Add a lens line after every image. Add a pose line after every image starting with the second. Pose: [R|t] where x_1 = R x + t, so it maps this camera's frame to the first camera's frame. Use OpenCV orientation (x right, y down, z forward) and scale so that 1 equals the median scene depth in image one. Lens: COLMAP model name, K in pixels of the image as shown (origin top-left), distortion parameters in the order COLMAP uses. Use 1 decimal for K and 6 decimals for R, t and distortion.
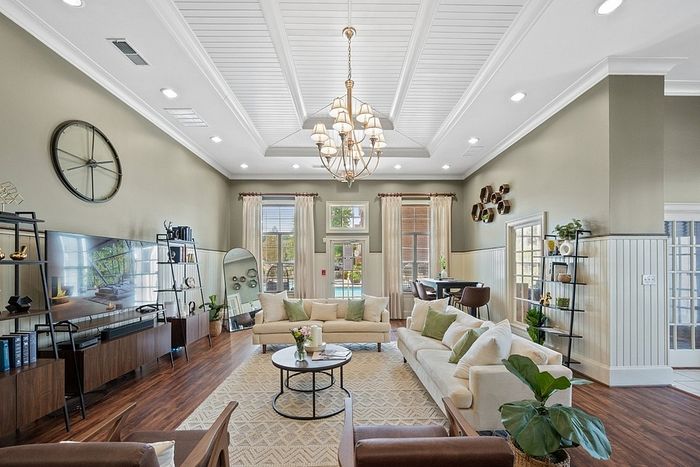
lens RADIAL K [[282.3, 0, 353.7], [0, 282.3, 248.7], [0, 0, 1]] dist [-0.001589, 0.000084]
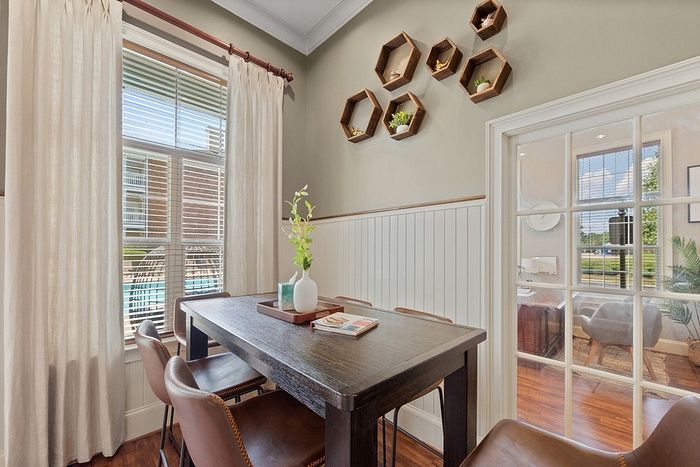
lens RADIAL K [[282.3, 0, 353.7], [0, 282.3, 248.7], [0, 0, 1]] dist [-0.001589, 0.000084]
pose [[0.729695, 0.003553, 0.683763, 0.162763], [-0.041987, 0.998332, 0.039620, 0.036639], [-0.682482, -0.057620, 0.728628, 0.694613]]
